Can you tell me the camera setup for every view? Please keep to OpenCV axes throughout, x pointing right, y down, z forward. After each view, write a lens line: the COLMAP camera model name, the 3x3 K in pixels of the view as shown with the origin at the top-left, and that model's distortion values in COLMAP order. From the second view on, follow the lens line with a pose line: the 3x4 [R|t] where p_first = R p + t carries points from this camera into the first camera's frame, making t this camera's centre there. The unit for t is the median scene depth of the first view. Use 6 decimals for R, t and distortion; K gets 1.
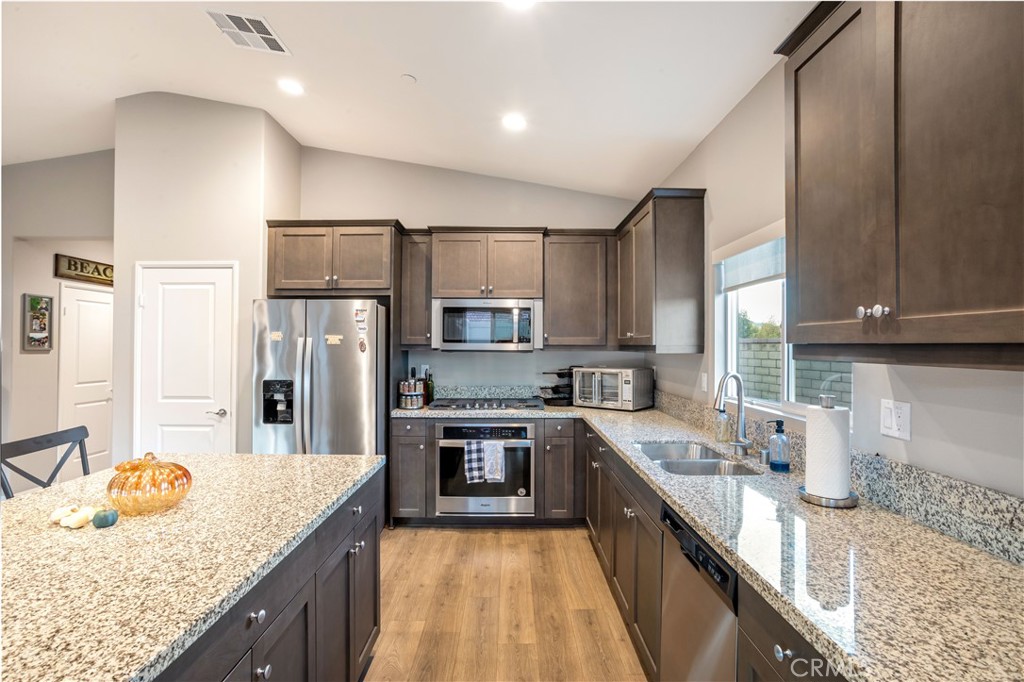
lens RADIAL K [[493.8, 0, 510.8], [0, 493.8, 341.4], [0, 0, 1]] dist [-0.037578, 0.014632]
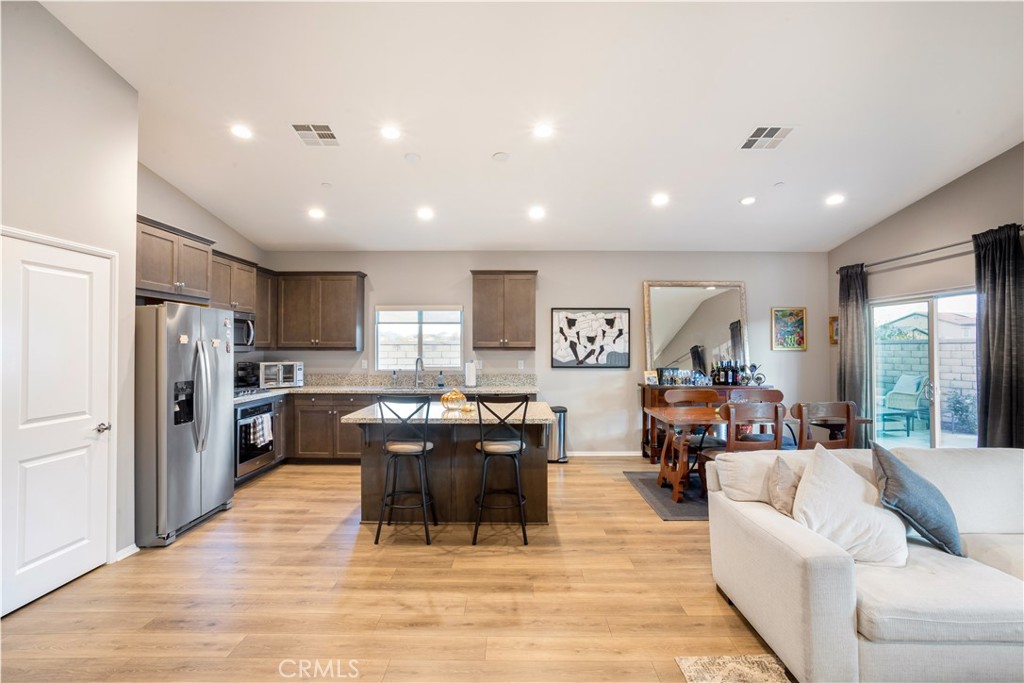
lens RADIAL K [[493.8, 0, 514.7], [0, 493.8, 343.5], [0, 0, 1]] dist [-0.037578, 0.014632]
pose [[-0.001398, 0.004745, 0.999988, -1.427517], [-0.008297, 0.999954, -0.004756, -0.002466], [-0.999965, -0.008303, -0.001359, 0.281629]]
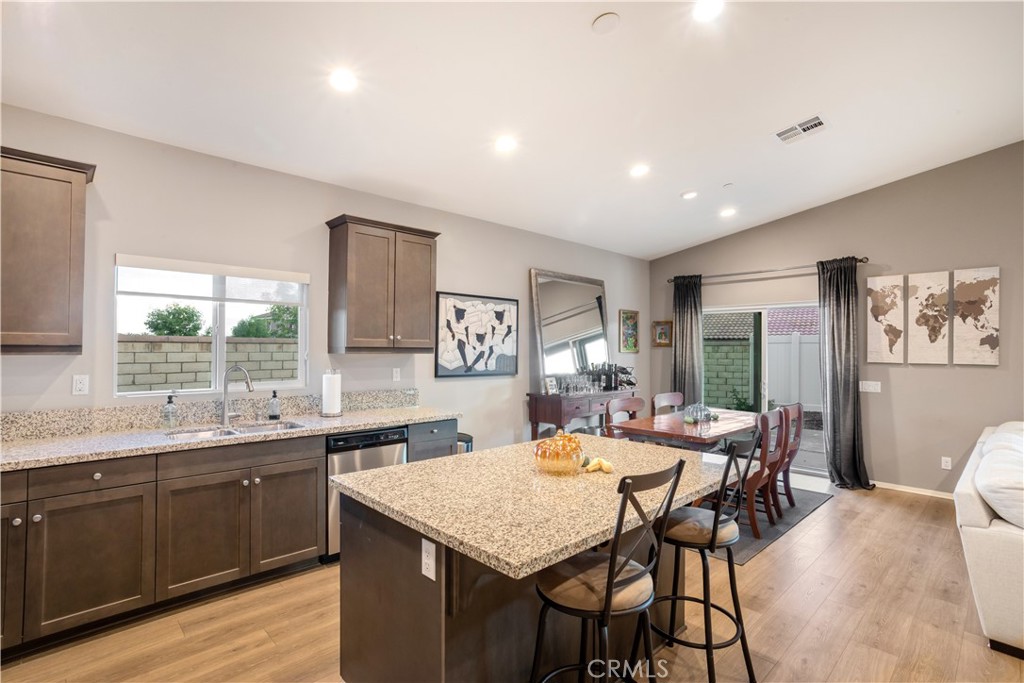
lens RADIAL K [[493.8, 0, 516.0], [0, 493.8, 339.8], [0, 0, 1]] dist [-0.037578, 0.014632]
pose [[-0.697952, 0.004368, 0.716131, -0.681659], [-0.015161, 0.999667, -0.020873, 0.003587], [-0.715984, -0.025426, -0.697654, 0.852083]]
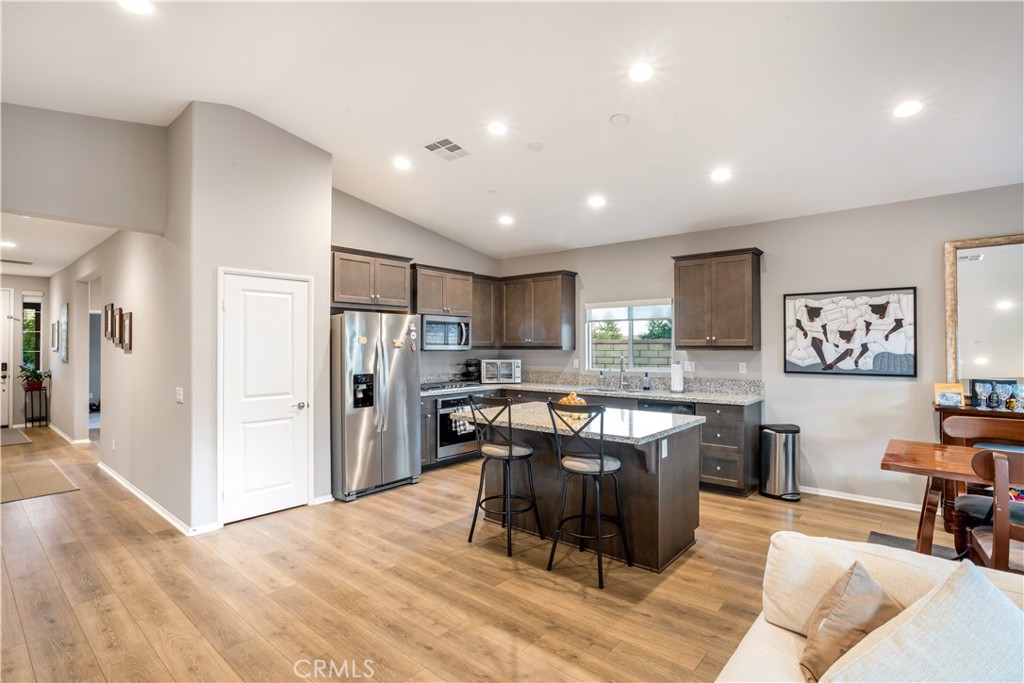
lens RADIAL K [[493.8, 0, 509.2], [0, 493.8, 344.0], [0, 0, 1]] dist [-0.037578, 0.014632]
pose [[0.645819, -0.000269, 0.763491, -1.158175], [-0.003157, 0.999990, 0.003023, -0.005852], [-0.763484, -0.004363, 0.645812, -0.134091]]
